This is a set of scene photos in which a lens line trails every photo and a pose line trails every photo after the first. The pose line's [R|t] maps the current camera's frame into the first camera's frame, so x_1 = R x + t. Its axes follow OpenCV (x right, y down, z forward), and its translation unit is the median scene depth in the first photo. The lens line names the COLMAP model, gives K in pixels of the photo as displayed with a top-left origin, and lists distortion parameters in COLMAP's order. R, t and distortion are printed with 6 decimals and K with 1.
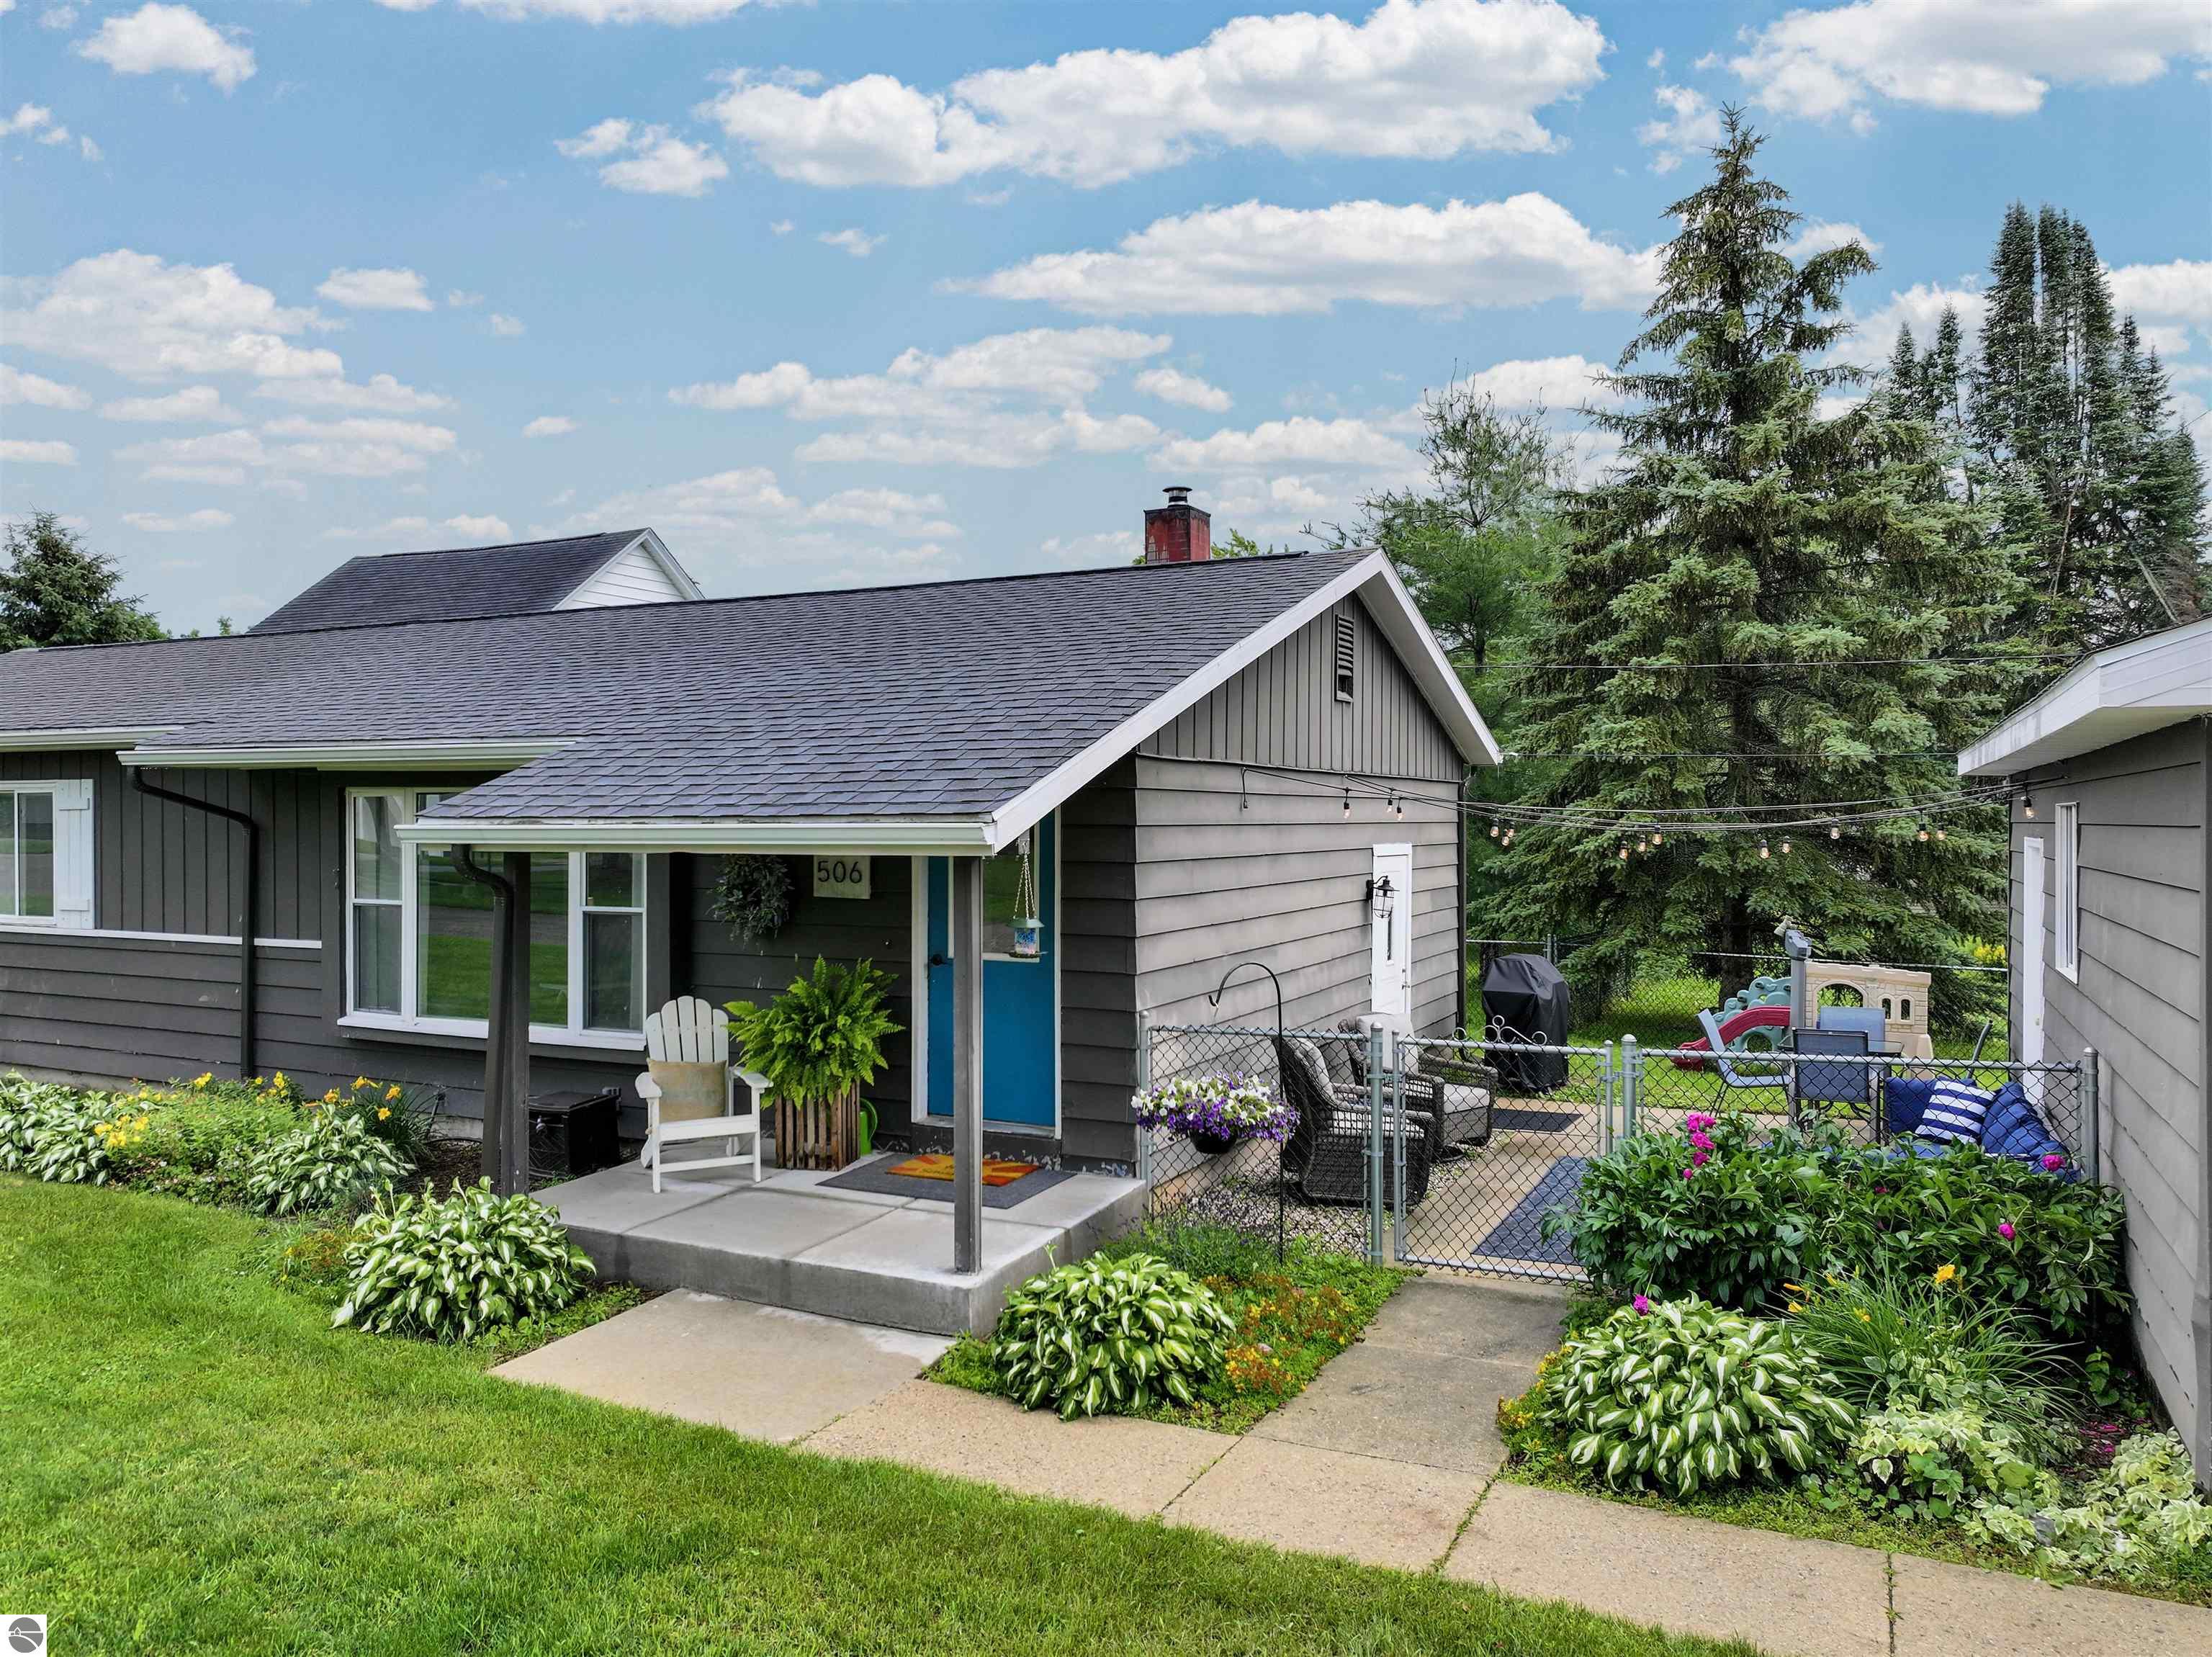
lens RADIAL K [[1548.8, 0, 1106.0], [0, 1548.8, 828.5], [0, 0, 1]] dist [0.002044, -0.000191]
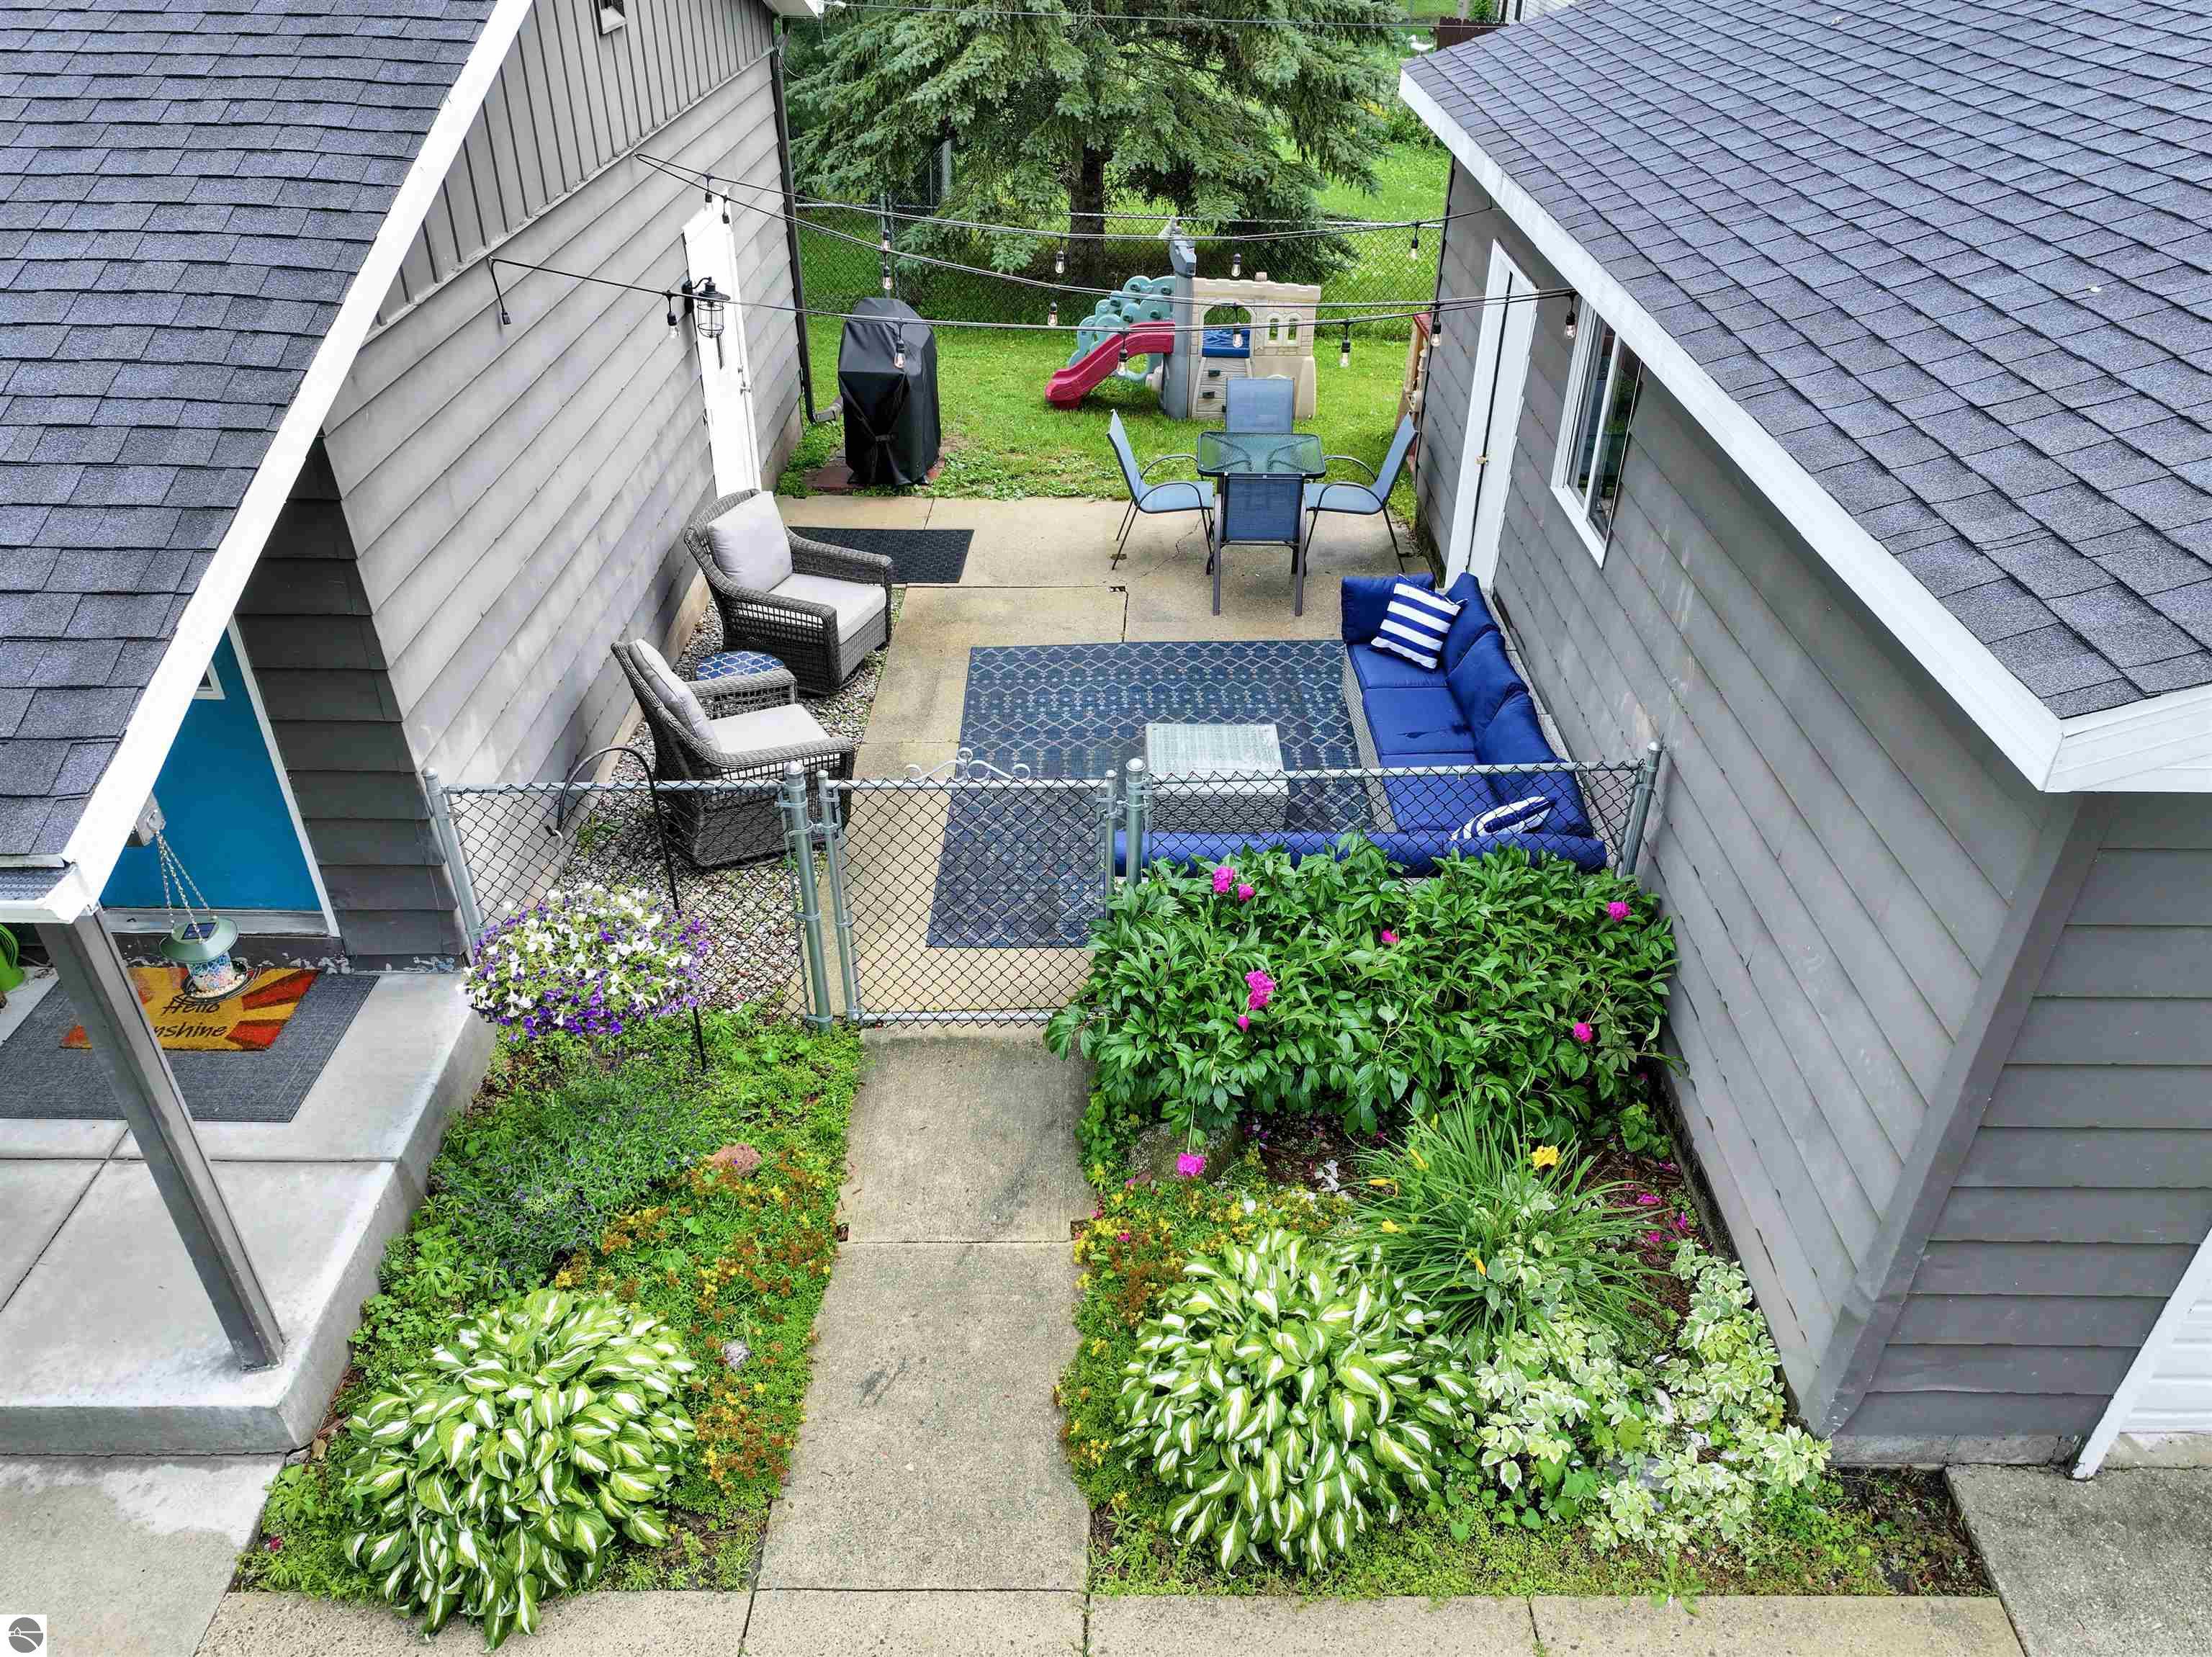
lens RADIAL K [[1548.8, 0, 1106.0], [0, 1548.8, 828.5], [0, 0, 1]] dist [0.002044, -0.000191]
pose [[0.901202, -0.231694, 0.366269, 0.038701], [-0.008211, 0.835829, 0.548929, -0.233802], [-0.433322, -0.497703, 0.751348, 0.396712]]
